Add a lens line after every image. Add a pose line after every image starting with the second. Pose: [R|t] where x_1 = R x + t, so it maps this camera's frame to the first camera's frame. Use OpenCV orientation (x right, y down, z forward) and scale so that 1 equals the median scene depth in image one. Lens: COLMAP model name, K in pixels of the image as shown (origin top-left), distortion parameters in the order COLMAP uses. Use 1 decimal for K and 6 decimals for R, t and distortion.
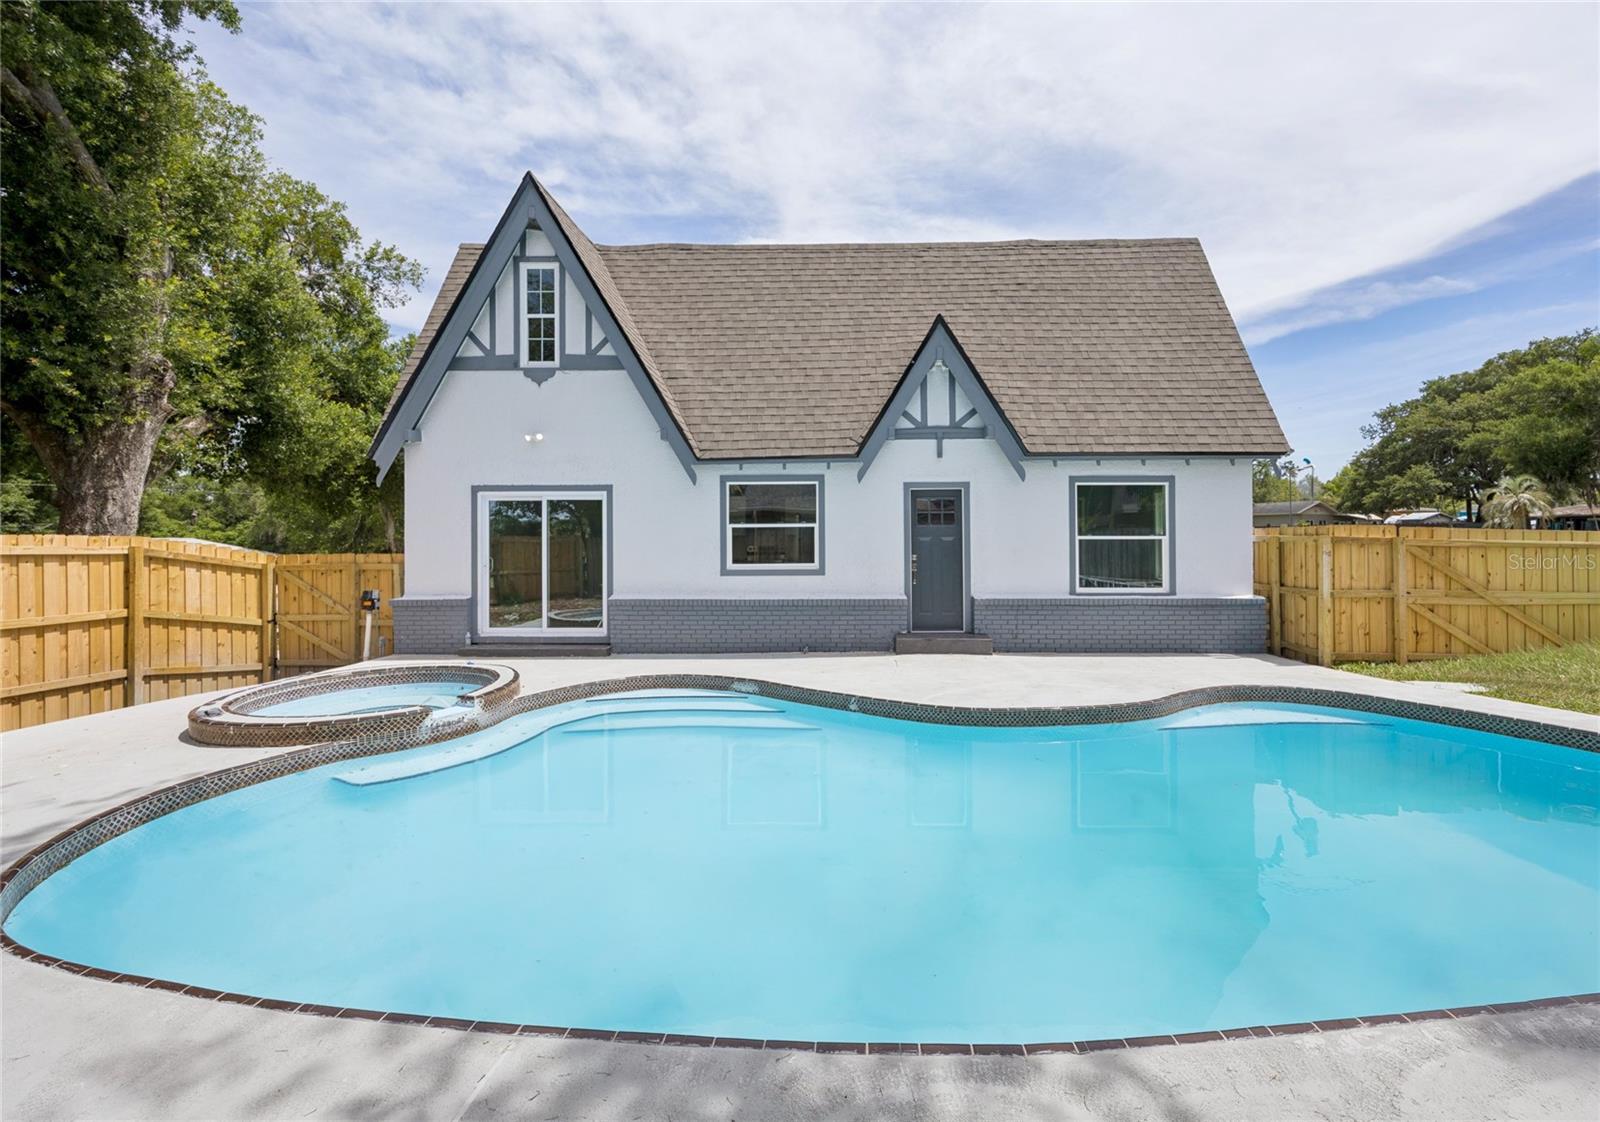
lens RADIAL K [[635.7, 0, 797.4], [0, 635.7, 560.3], [0, 0, 1]] dist [-0.007489, -0.000309]
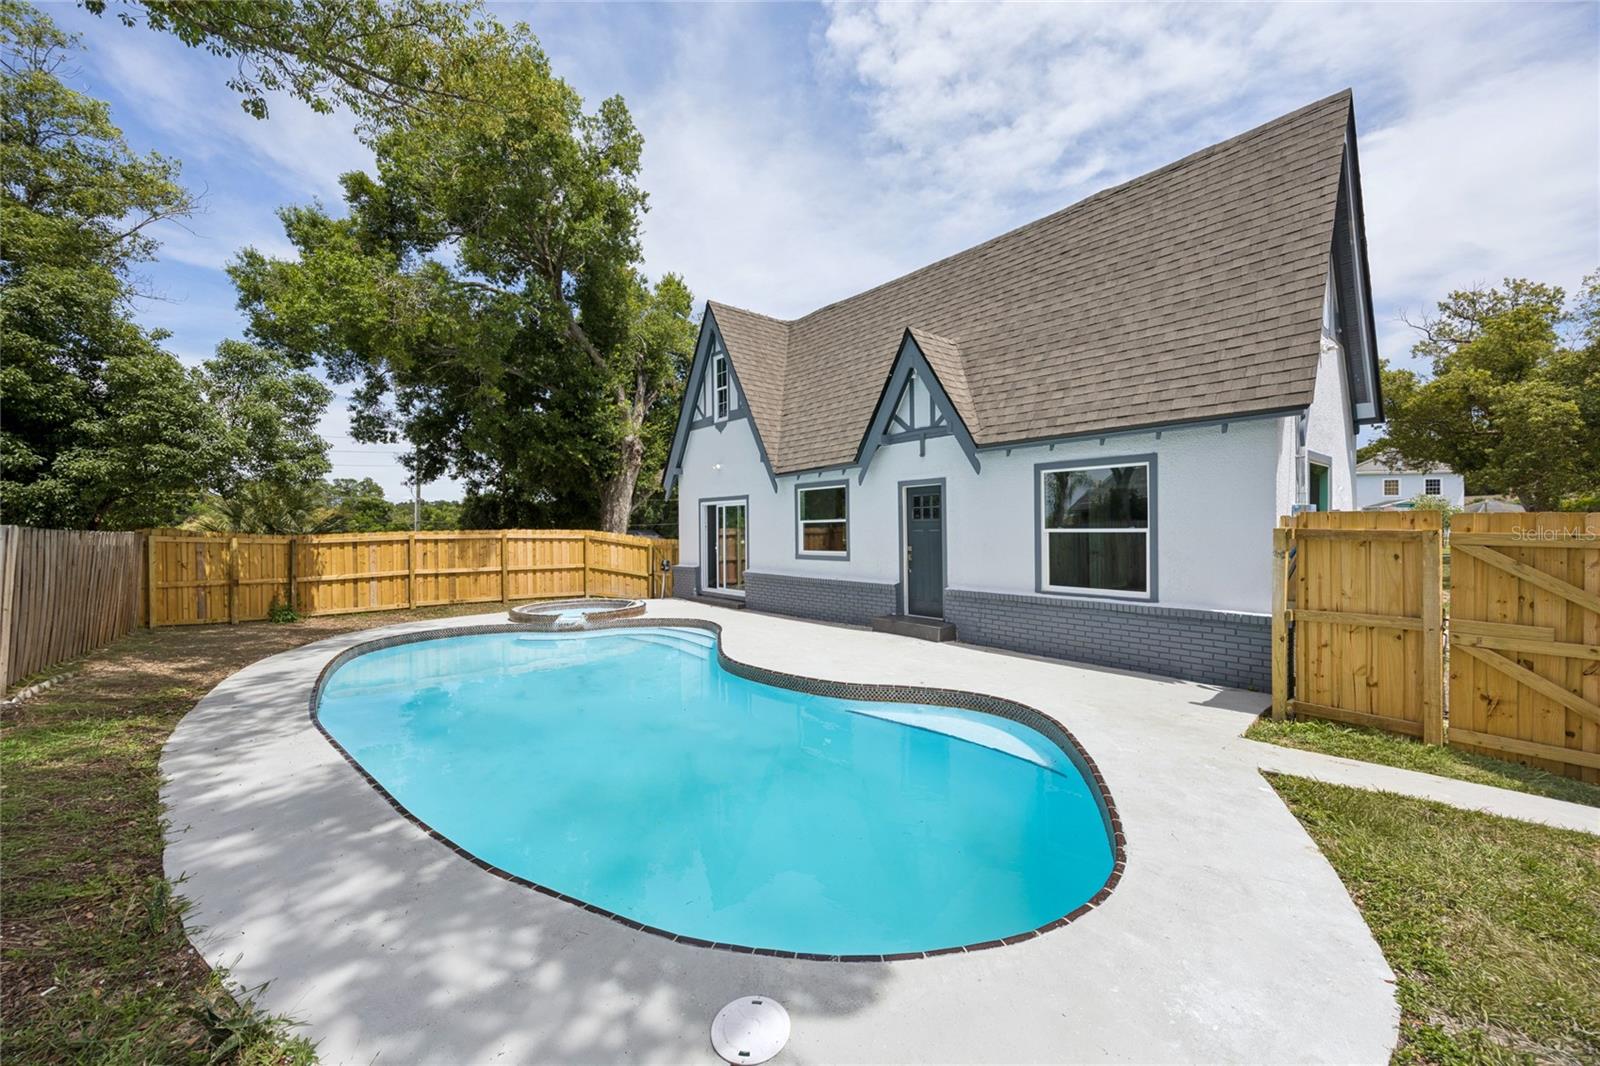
lens RADIAL K [[620.2, 0, 794.1], [0, 620.2, 540.3], [0, 0, 1]] dist [-0.000168, 0.000922]
pose [[0.654853, 0.012450, -0.755654, 0.875547], [-0.017870, 0.999840, 0.000986, -0.015687], [0.755545, 0.012858, 0.654970, 0.138162]]
